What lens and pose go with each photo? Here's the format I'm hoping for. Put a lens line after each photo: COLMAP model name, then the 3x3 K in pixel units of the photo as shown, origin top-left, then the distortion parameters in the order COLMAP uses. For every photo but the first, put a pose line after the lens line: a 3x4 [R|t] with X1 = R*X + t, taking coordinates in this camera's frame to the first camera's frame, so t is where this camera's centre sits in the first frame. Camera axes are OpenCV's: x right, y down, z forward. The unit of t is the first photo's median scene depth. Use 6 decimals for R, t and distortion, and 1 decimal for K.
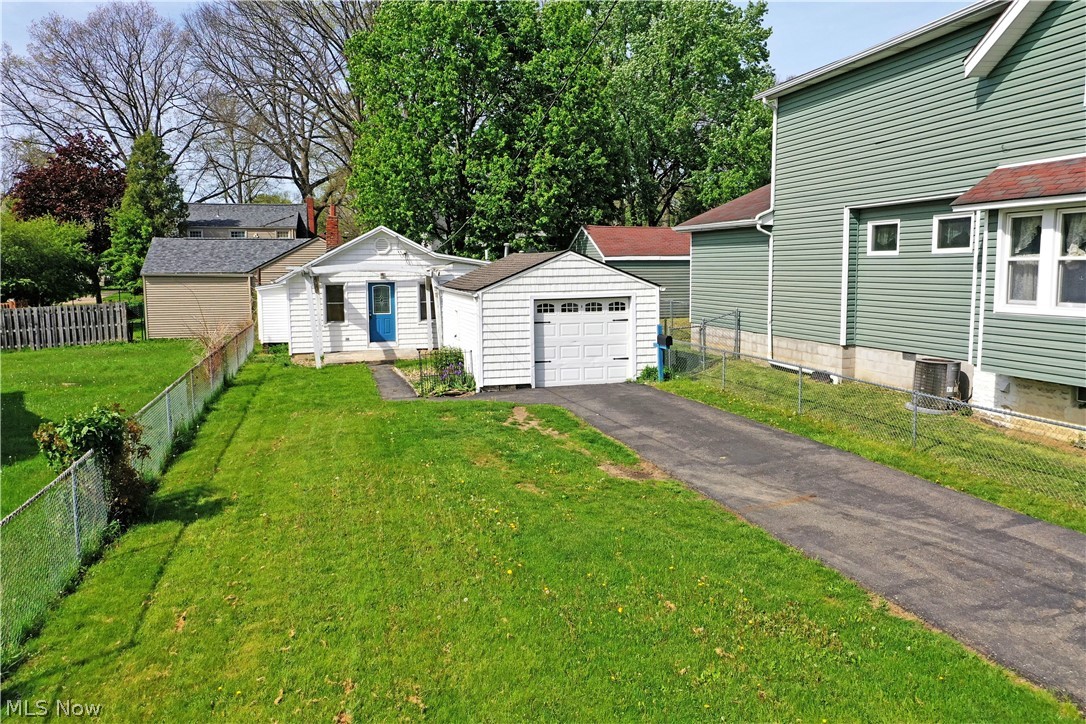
lens RADIAL K [[861.3, 0, 543.0], [0, 861.3, 362.0], [0, 0, 1]] dist [0.019170, 0.001451]
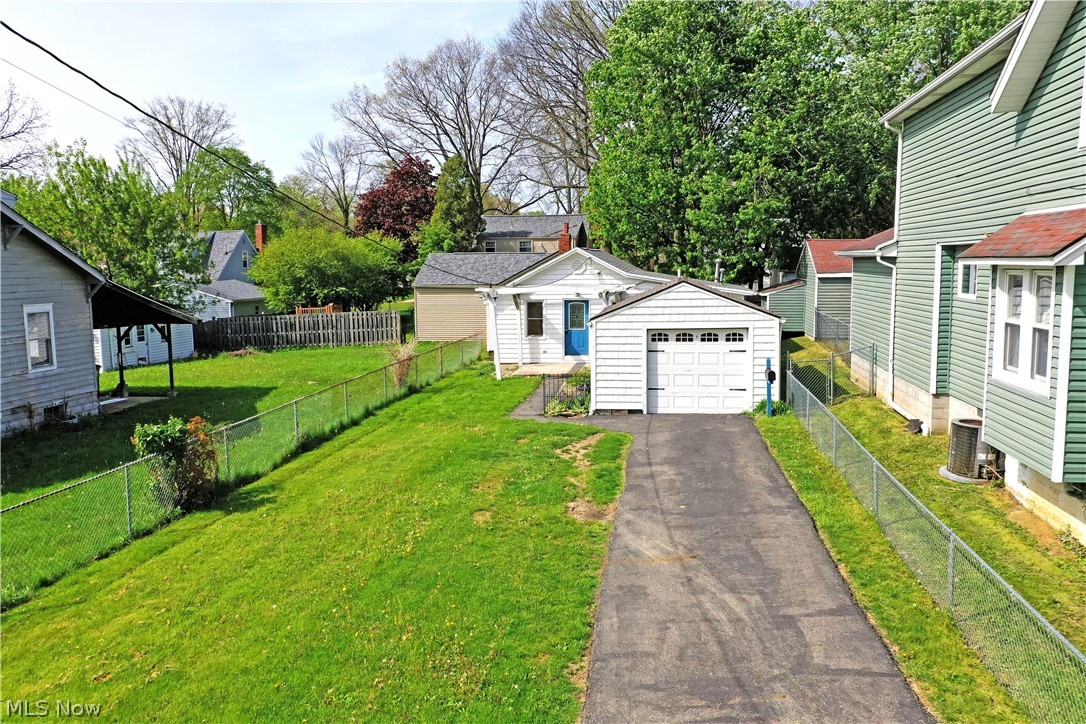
lens RADIAL K [[861.6, 0, 543.0], [0, 861.6, 362.0], [0, 0, 1]] dist [0.016717, -0.001592]
pose [[0.921570, 0.043360, -0.385783, 0.271639], [-0.040753, 0.999058, 0.014938, -0.042470], [0.386067, 0.001956, 0.922469, -0.005707]]
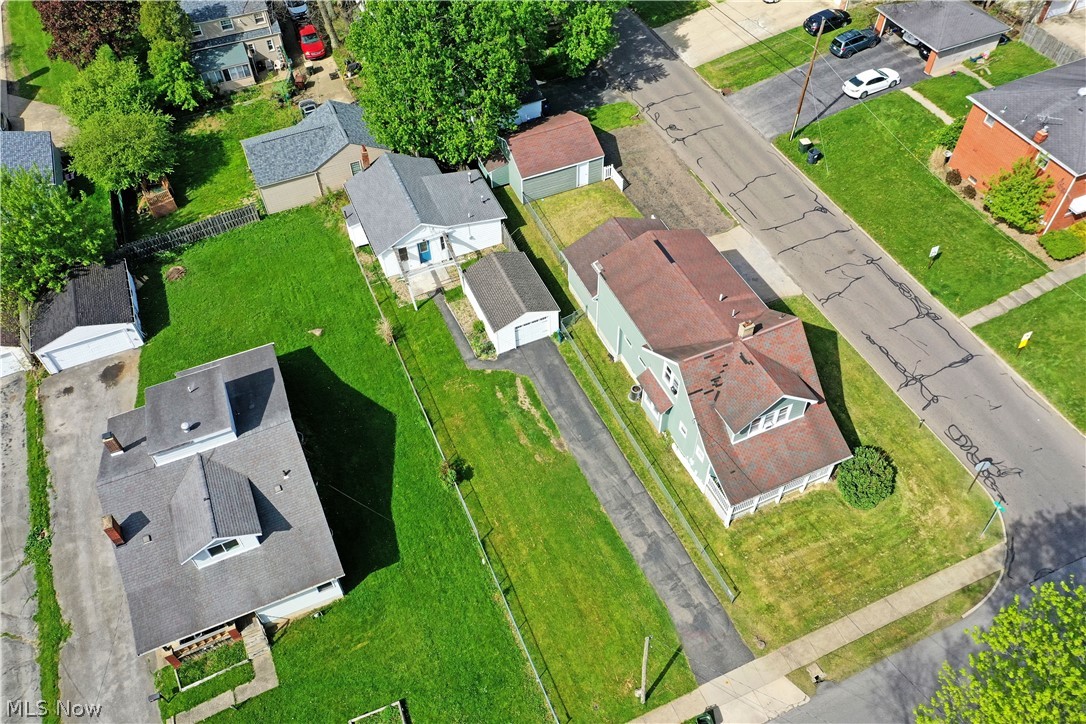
lens RADIAL K [[861.6, 0, 543.0], [0, 861.6, 362.0], [0, 0, 1]] dist [0.016717, -0.001592]
pose [[0.986149, -0.136565, 0.094124, -0.195043], [0.033917, 0.721542, 0.691539, -1.890912], [-0.162354, -0.678768, 0.716181, -1.077723]]
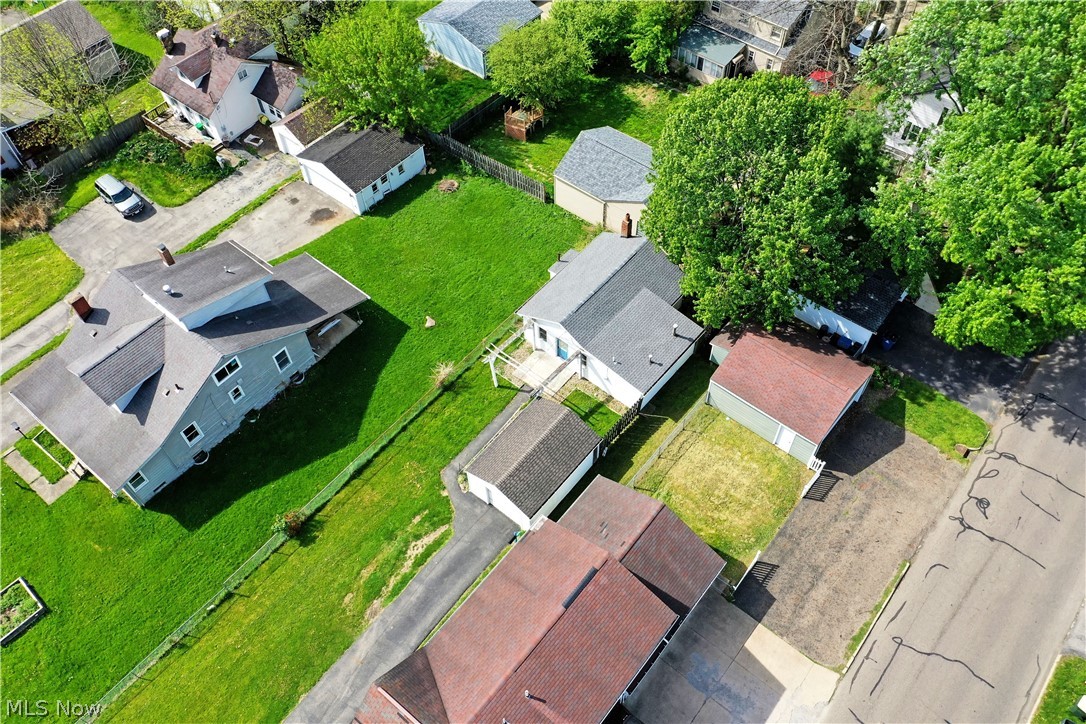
lens RADIAL K [[864.4, 0, 543.0], [0, 864.4, 362.0], [0, 0, 1]] dist [0.008560, -0.003996]
pose [[0.592601, 0.644874, -0.482660, 0.962517], [-0.069334, 0.637822, 0.767056, -2.026019], [0.802506, -0.421094, 0.422686, 0.283041]]
